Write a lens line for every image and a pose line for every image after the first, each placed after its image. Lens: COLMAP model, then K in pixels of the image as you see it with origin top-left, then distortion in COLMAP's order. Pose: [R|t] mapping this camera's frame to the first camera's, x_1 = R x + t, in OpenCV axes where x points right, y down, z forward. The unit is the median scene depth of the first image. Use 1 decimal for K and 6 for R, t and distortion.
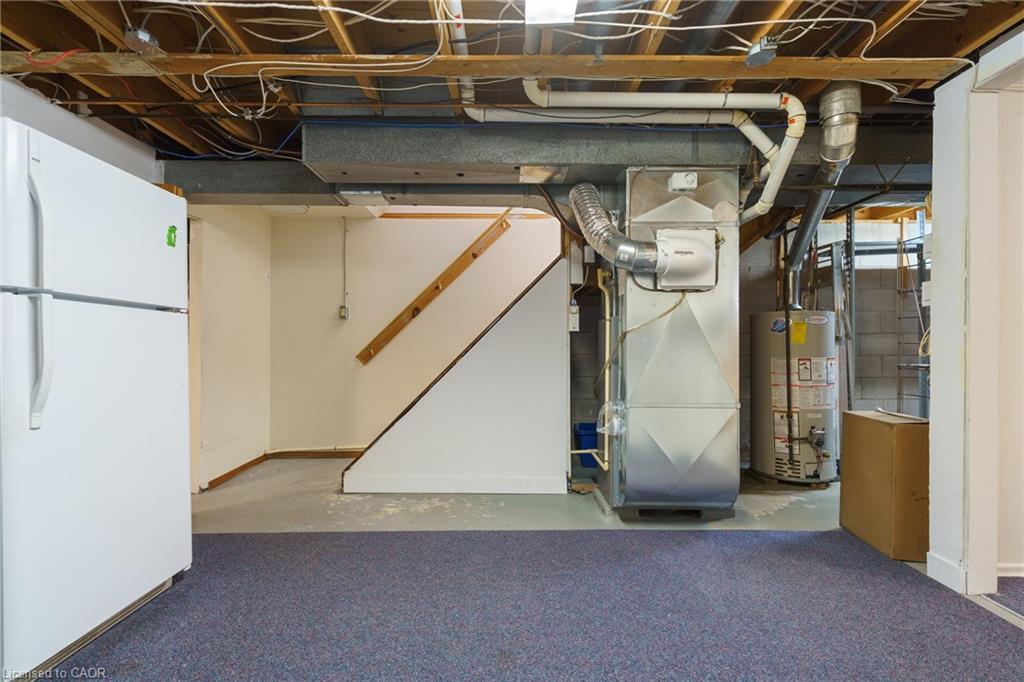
lens RADIAL K [[463.8, 0, 512.0], [0, 463.8, 341.0], [0, 0, 1]] dist [-0.001129, 0.000243]
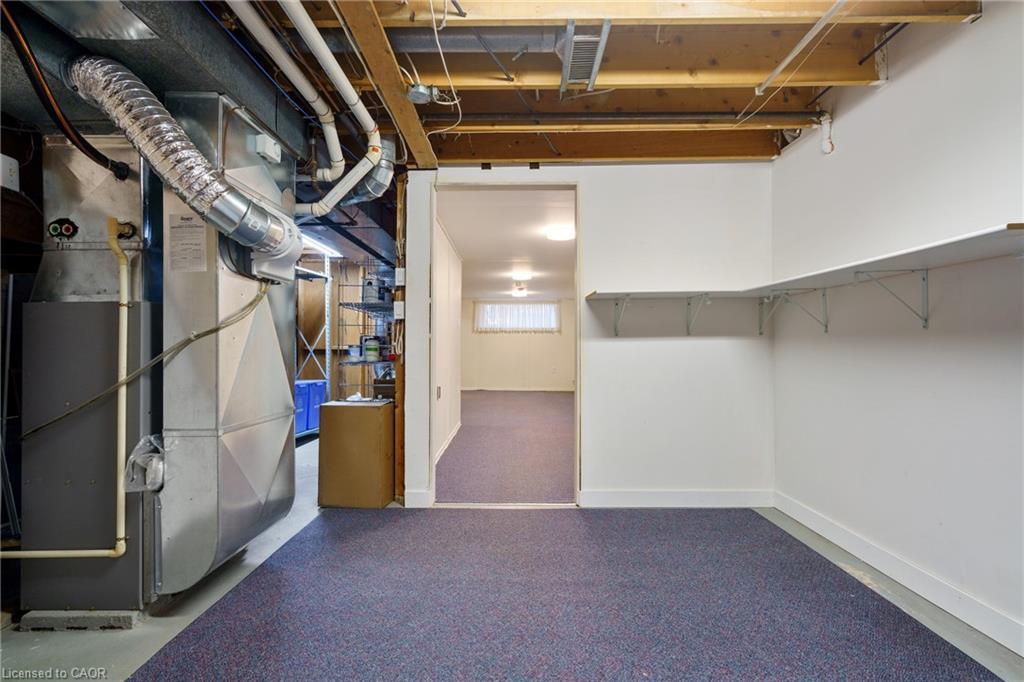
lens RADIAL K [[463.8, 0, 512.0], [0, 463.8, 341.0], [0, 0, 1]] dist [-0.001129, 0.000243]
pose [[0.008569, 0.010974, 0.999903, -0.429199], [-0.008323, 0.999906, -0.010903, 0.003879], [-0.999929, -0.008229, 0.008659, 0.529579]]
